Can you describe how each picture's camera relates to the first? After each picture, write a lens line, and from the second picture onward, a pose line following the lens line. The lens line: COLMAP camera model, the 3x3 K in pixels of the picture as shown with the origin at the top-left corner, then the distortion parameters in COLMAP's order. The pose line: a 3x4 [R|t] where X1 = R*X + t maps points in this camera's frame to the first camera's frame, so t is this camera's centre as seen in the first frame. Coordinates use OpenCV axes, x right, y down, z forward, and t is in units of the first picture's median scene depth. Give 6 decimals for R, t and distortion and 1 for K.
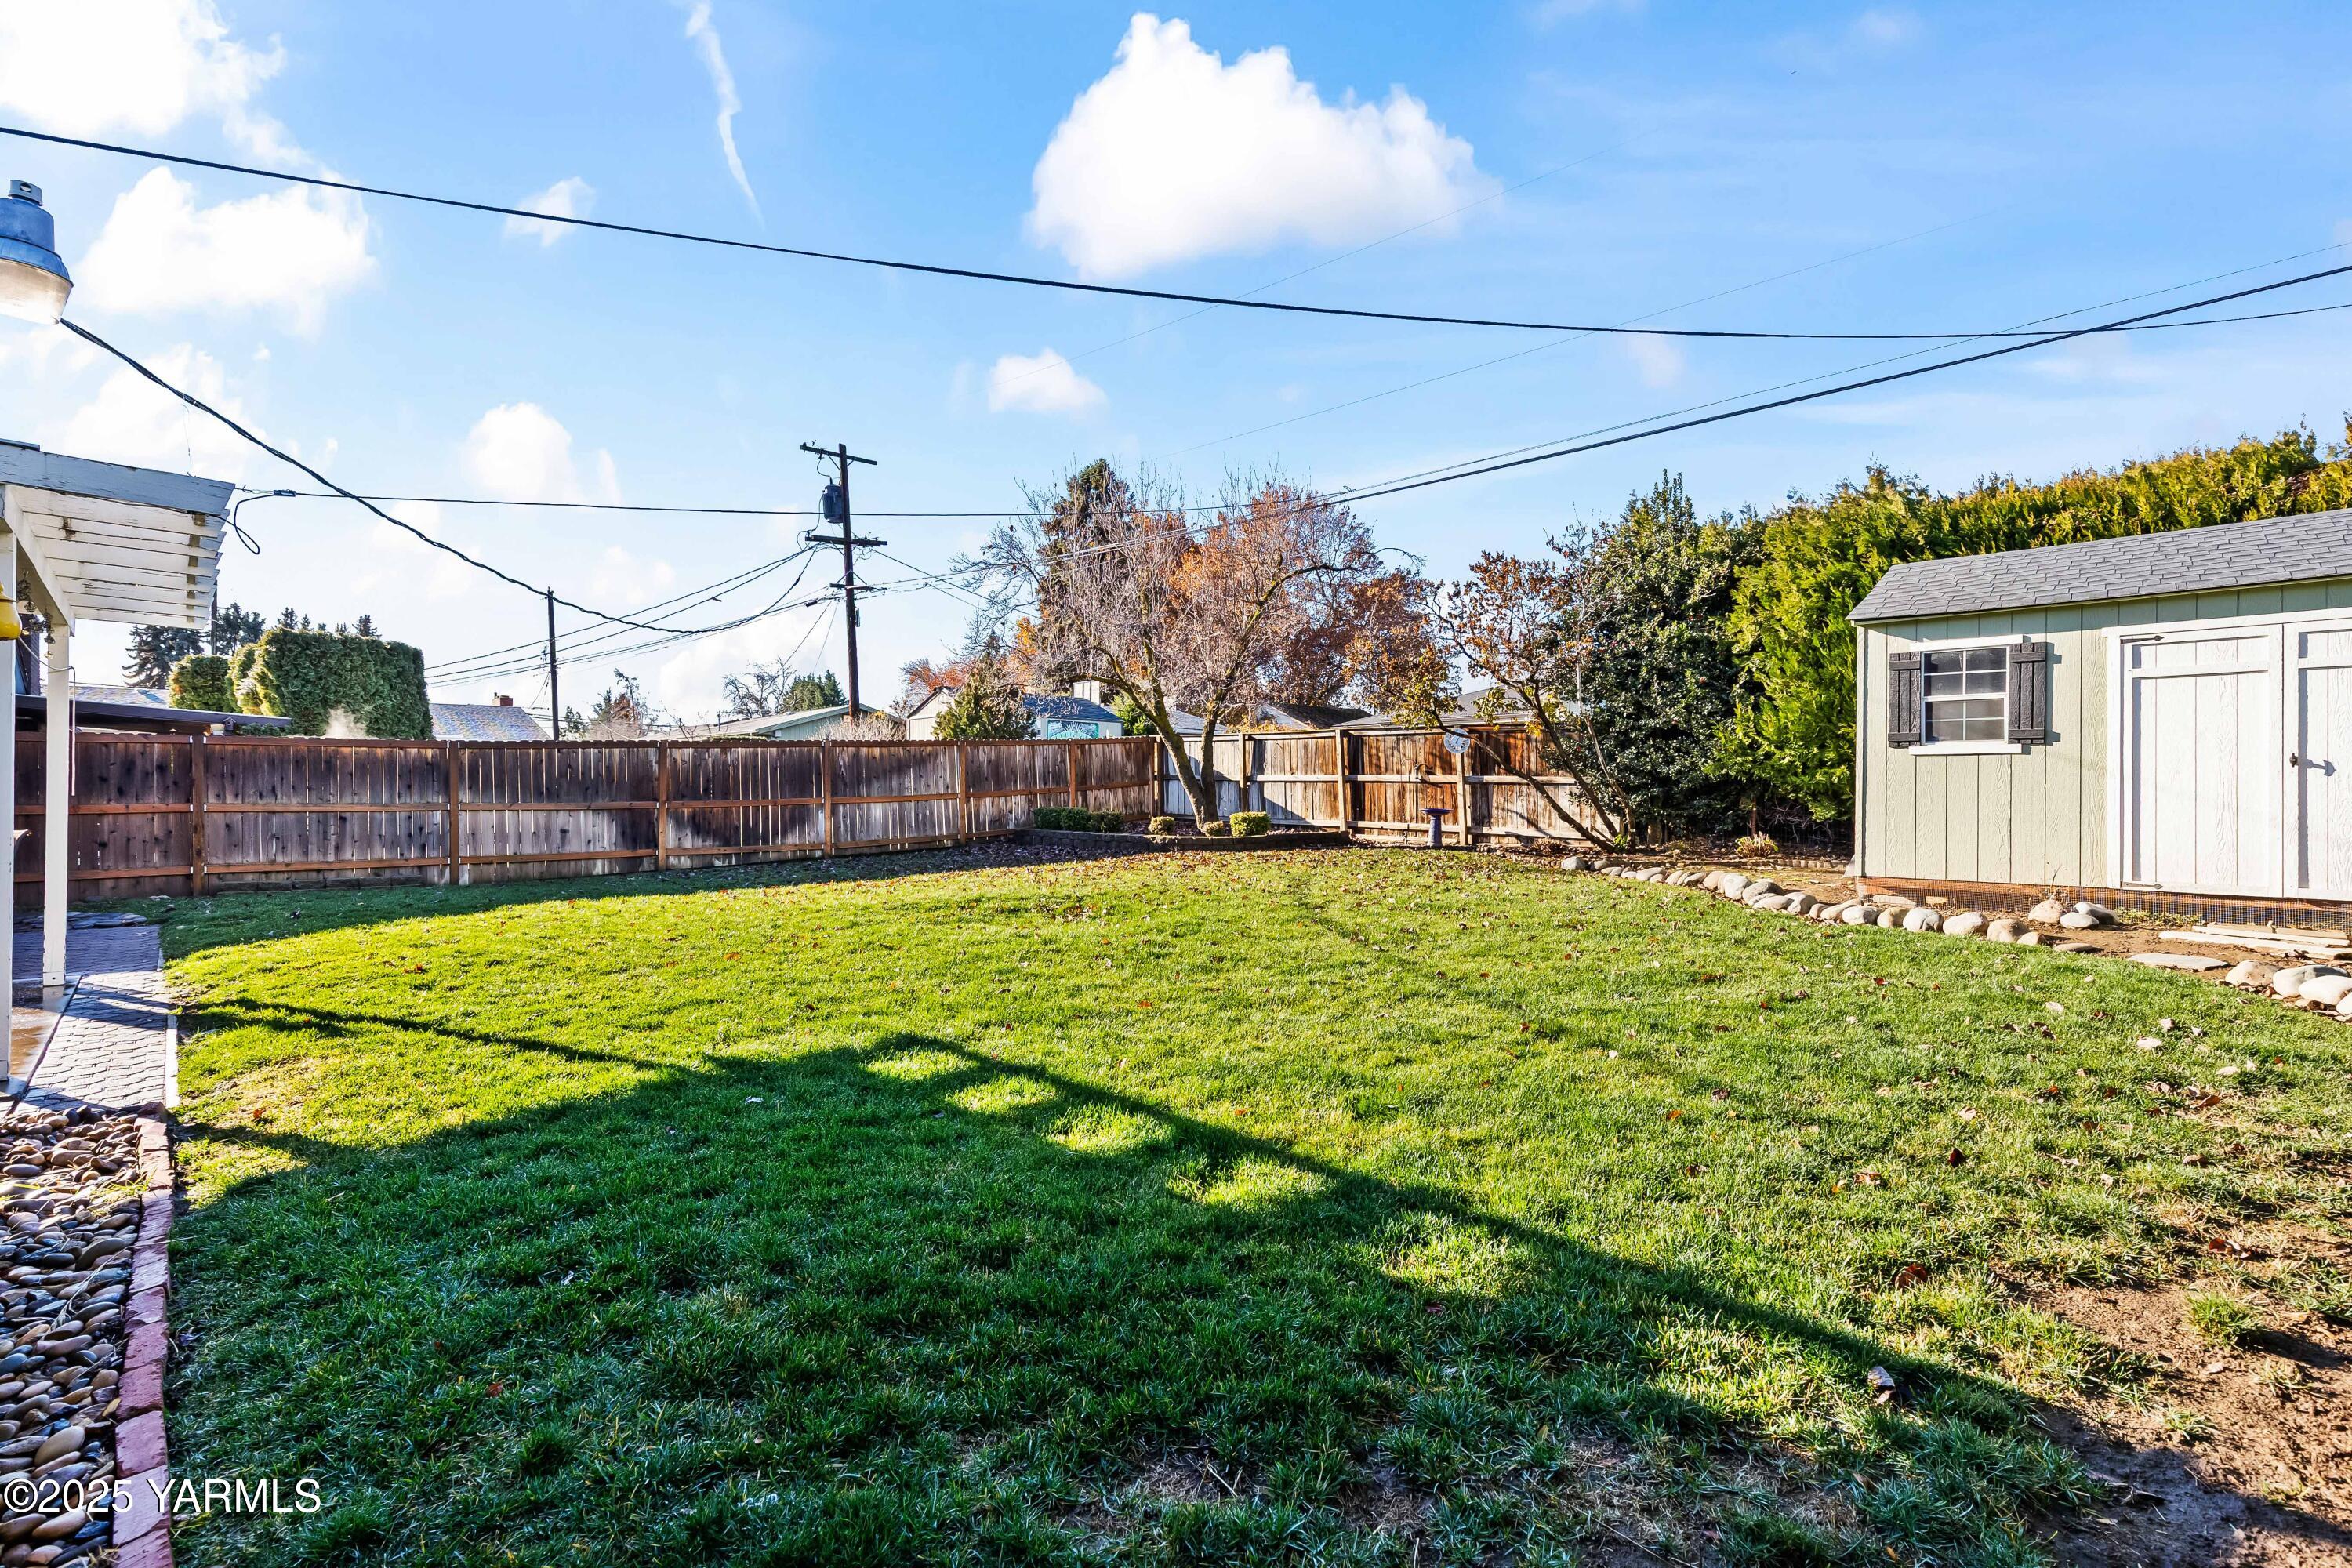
lens RADIAL K [[1063.8, 0, 1180.3], [0, 1063.8, 799.0], [0, 0, 1]] dist [0.002245, -0.000675]
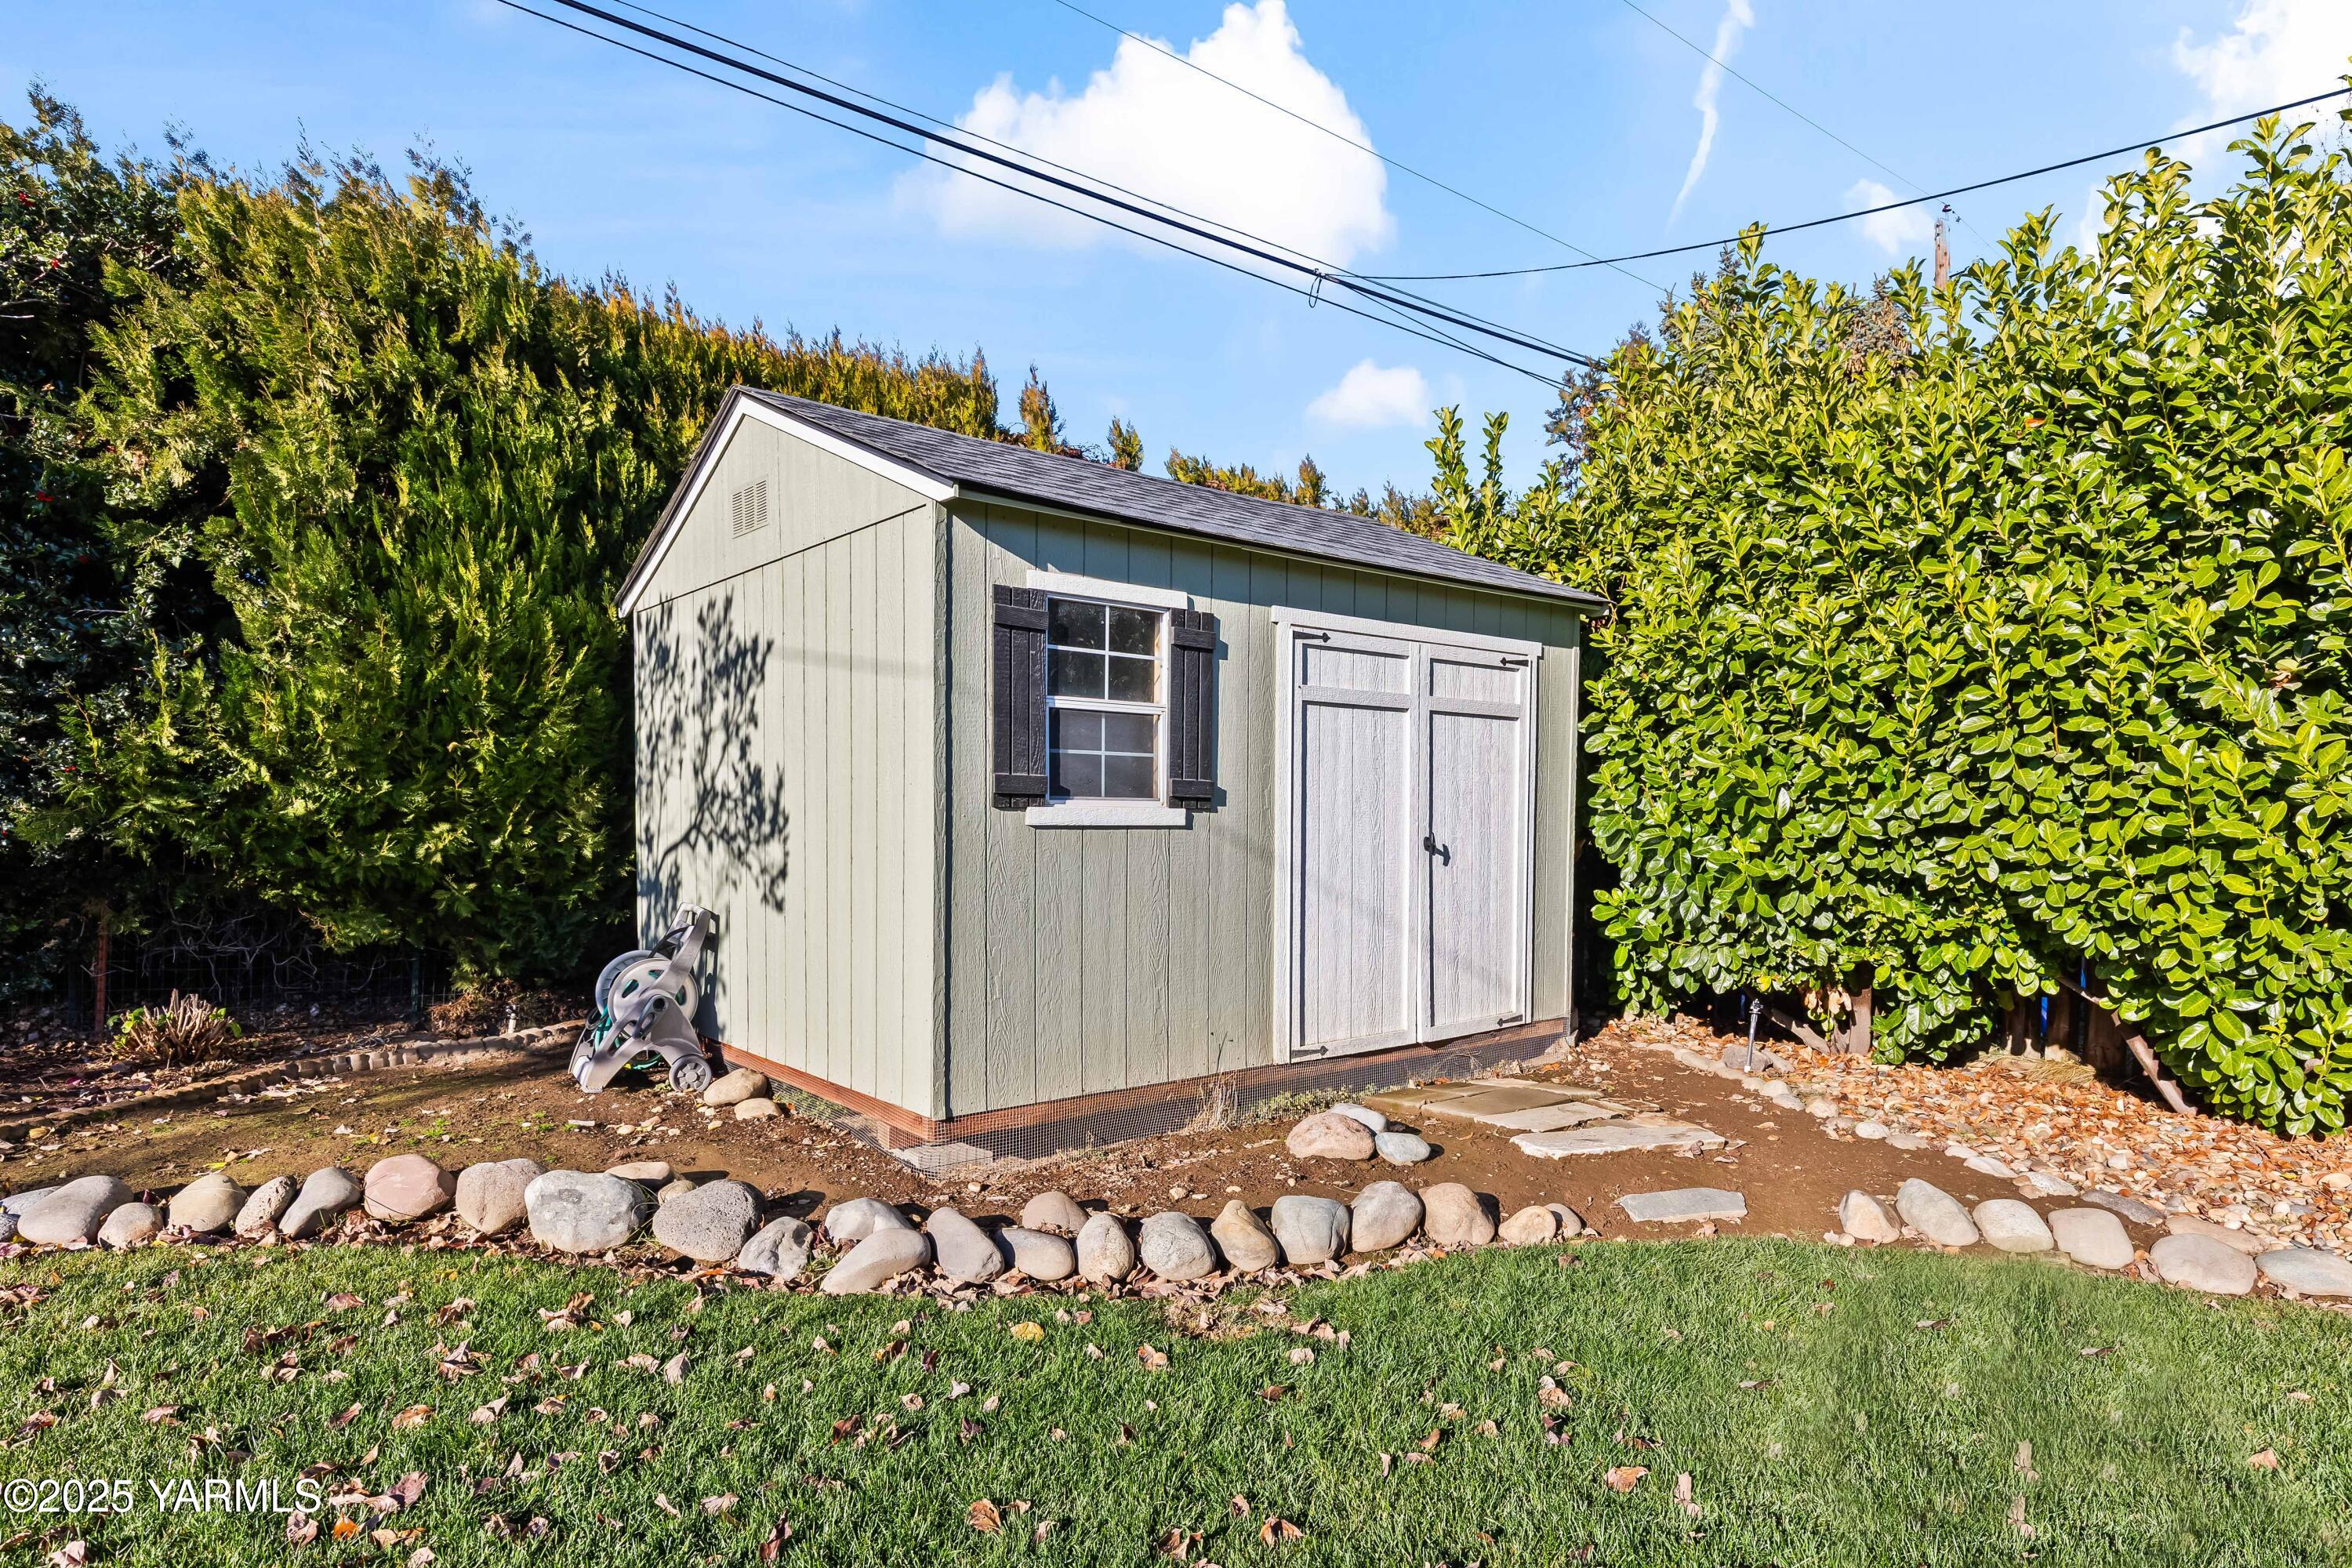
lens RADIAL K [[1298.9, 0, 1176.0], [0, 1298.9, 784.0], [0, 0, 1]] dist [-0.028788, -0.000146]
pose [[0.066373, 0.019594, 0.997603, 0.172264], [0.005555, 0.999784, -0.020006, -0.049942], [-0.997779, 0.006869, 0.066249, 0.941260]]
